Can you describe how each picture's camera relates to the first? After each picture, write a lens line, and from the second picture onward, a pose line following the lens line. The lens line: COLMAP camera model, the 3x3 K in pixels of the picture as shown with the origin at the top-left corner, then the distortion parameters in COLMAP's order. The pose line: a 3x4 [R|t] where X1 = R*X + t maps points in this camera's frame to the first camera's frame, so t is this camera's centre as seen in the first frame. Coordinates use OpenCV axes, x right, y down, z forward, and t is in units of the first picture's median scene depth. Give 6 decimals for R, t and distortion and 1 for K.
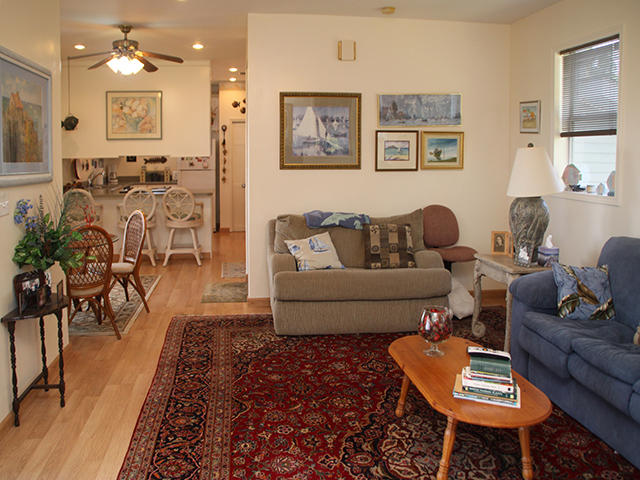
lens RADIAL K [[564.4, 0, 320.0], [0, 564.4, 240.0], [0, 0, 1]] dist [-0.176985, 0.006048]
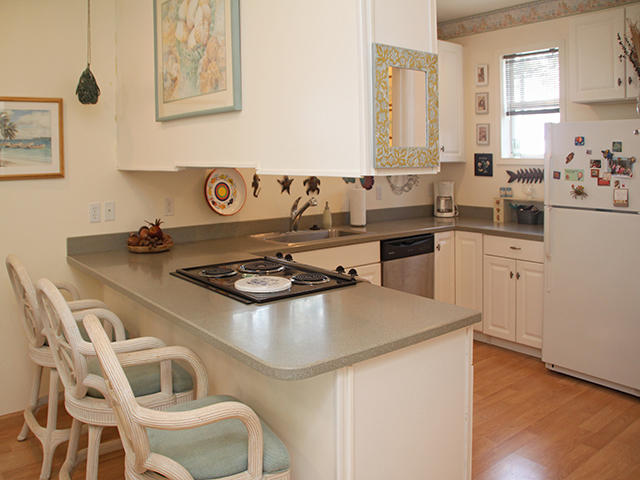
lens RADIAL K [[564.4, 0, 320.0], [0, 564.4, 240.0], [0, 0, 1]] dist [-0.176985, 0.006048]
pose [[0.493386, 0.119489, -0.861564, -0.003601], [-0.125411, 0.989942, 0.065475, -0.050155], [0.860722, 0.075745, 0.503409, 0.320364]]
